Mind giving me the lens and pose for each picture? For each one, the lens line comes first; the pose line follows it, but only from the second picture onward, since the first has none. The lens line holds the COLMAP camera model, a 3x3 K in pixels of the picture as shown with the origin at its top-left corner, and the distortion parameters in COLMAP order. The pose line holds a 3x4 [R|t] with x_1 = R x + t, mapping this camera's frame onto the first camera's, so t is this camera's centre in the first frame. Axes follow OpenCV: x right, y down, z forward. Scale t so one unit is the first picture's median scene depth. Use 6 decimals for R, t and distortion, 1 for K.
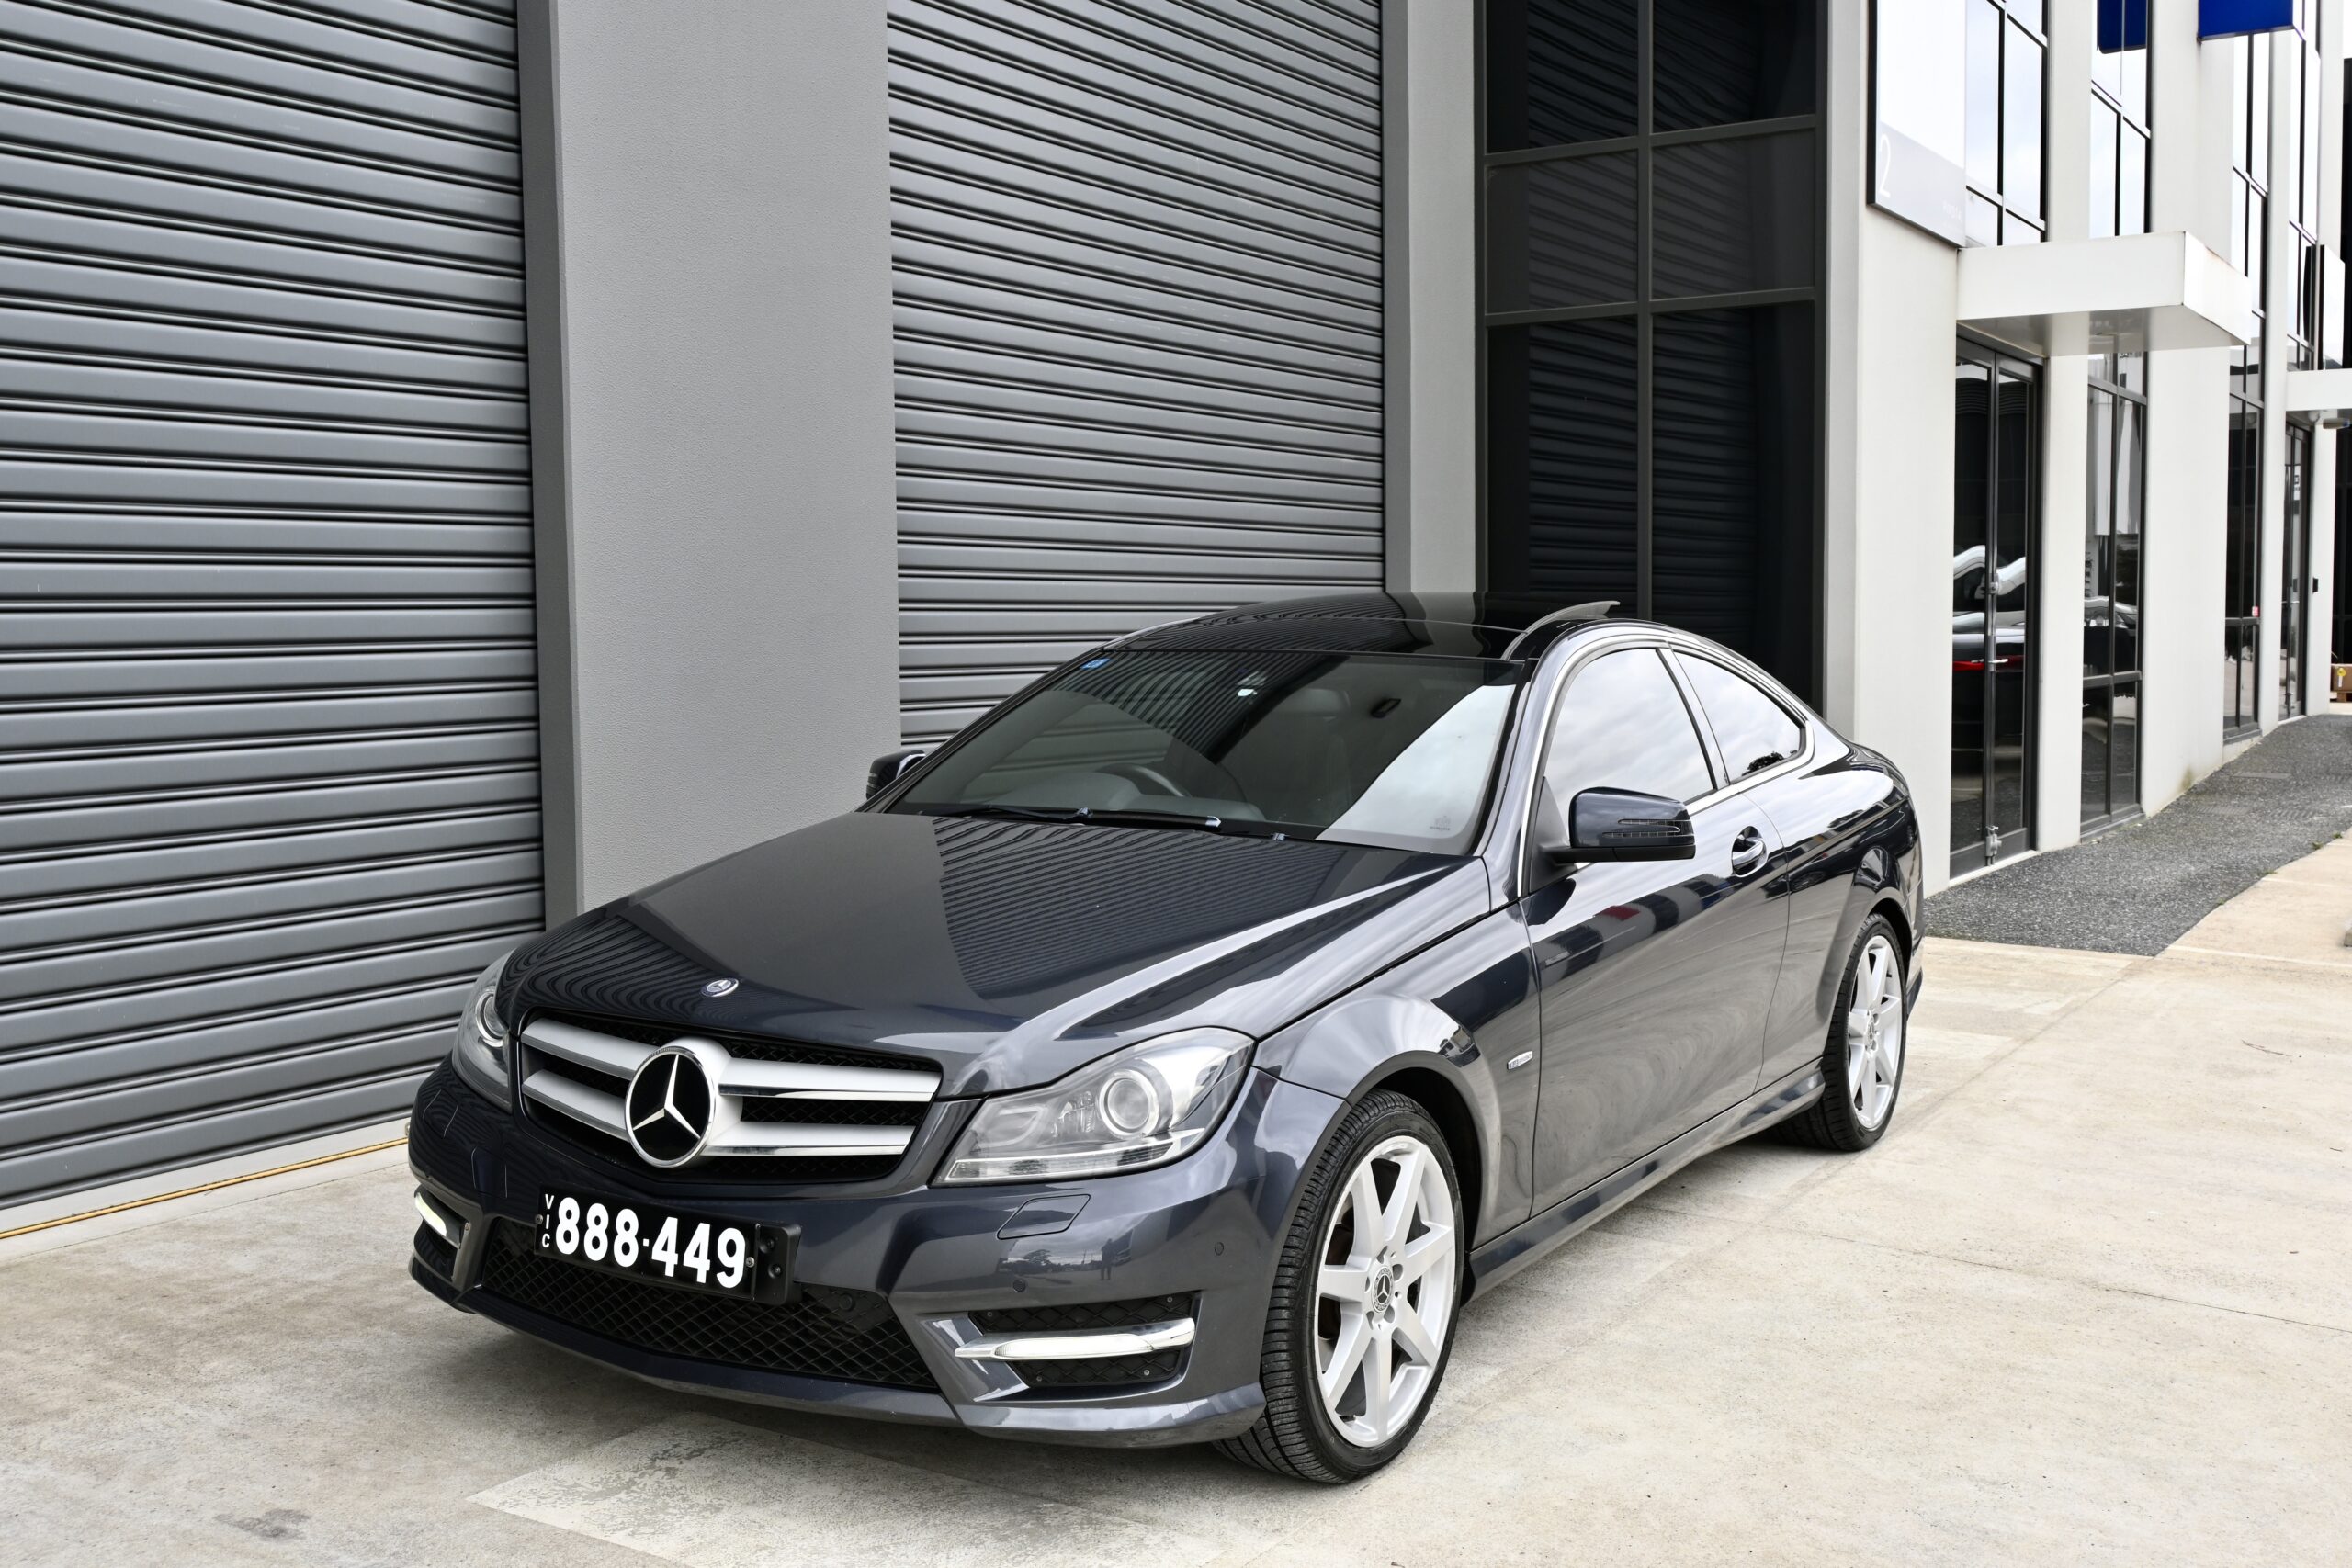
lens RADIAL K [[2414.9, 0, 1192.2], [0, 2414.9, 774.0], [0, 0, 1]] dist [-0.001663, 0.000000]
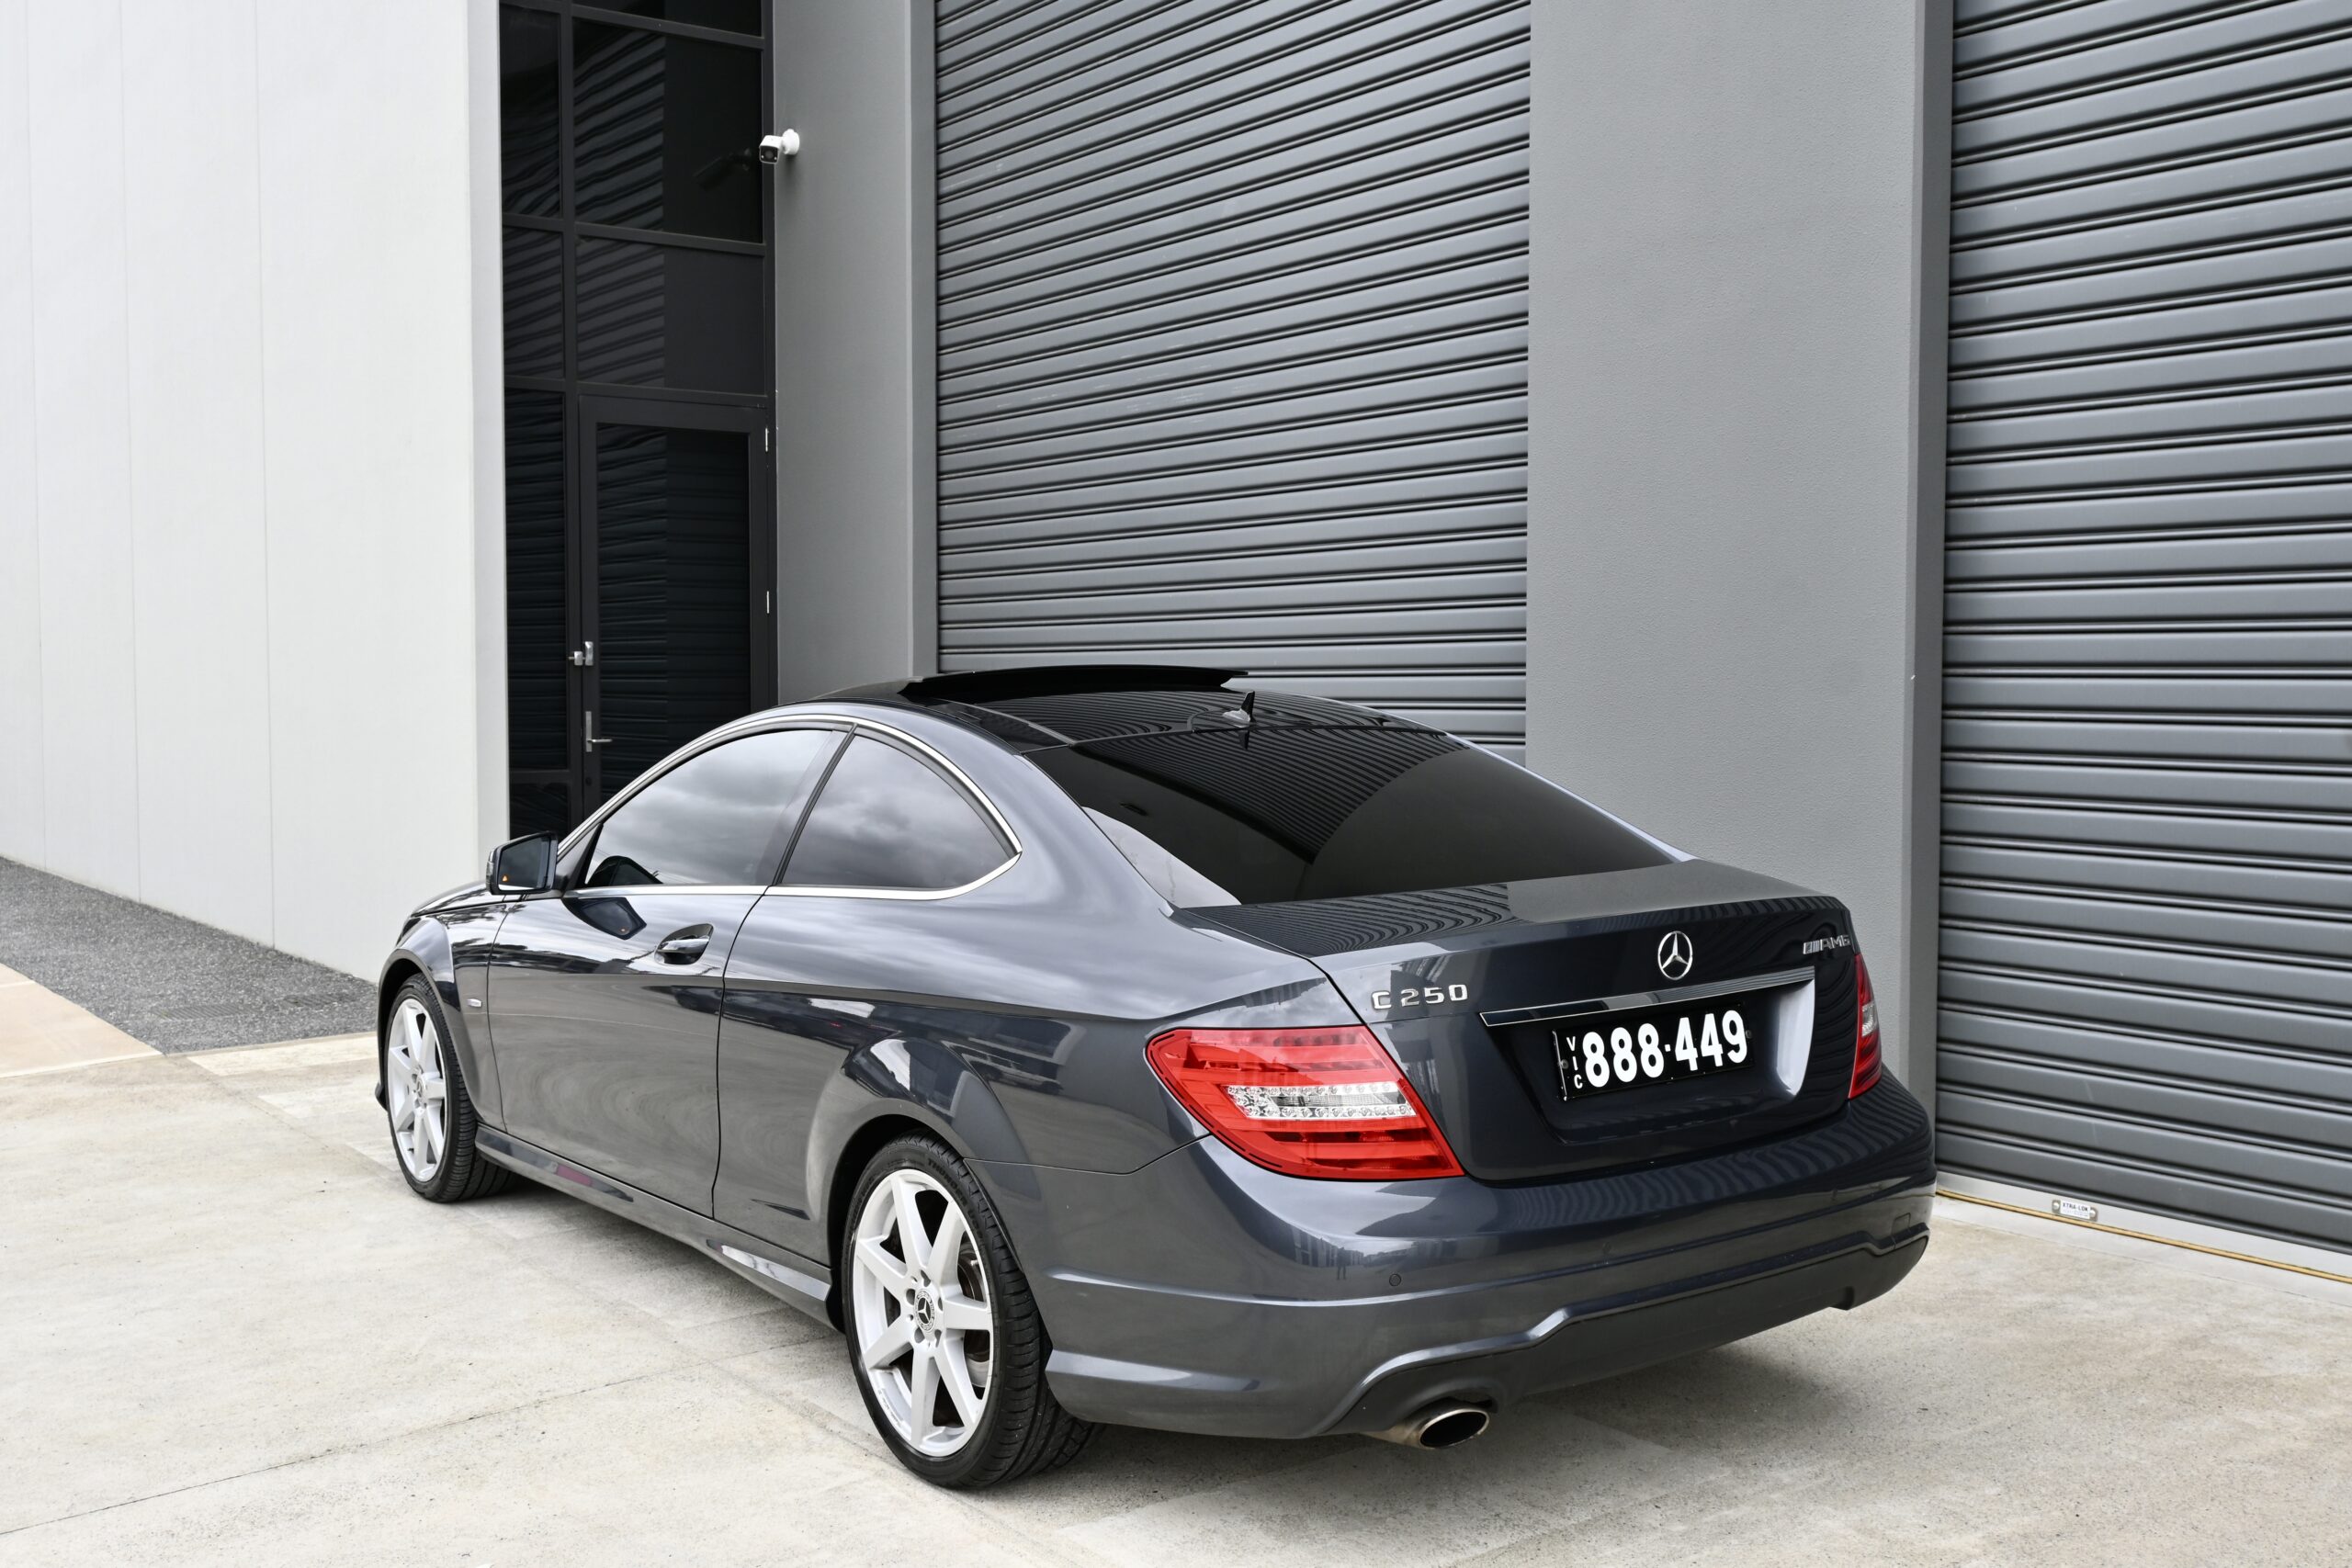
lens RADIAL K [[2230.2, 0, 1176.3], [0, 2230.2, 796.7], [0, 0, 1]] dist [-0.037023, 0.000000]
pose [[-0.359162, 0.055251, -0.931638, 0.993626], [-0.062654, 0.994567, 0.083137, -0.111577], [0.931170, 0.088230, -0.353749, 1.527460]]
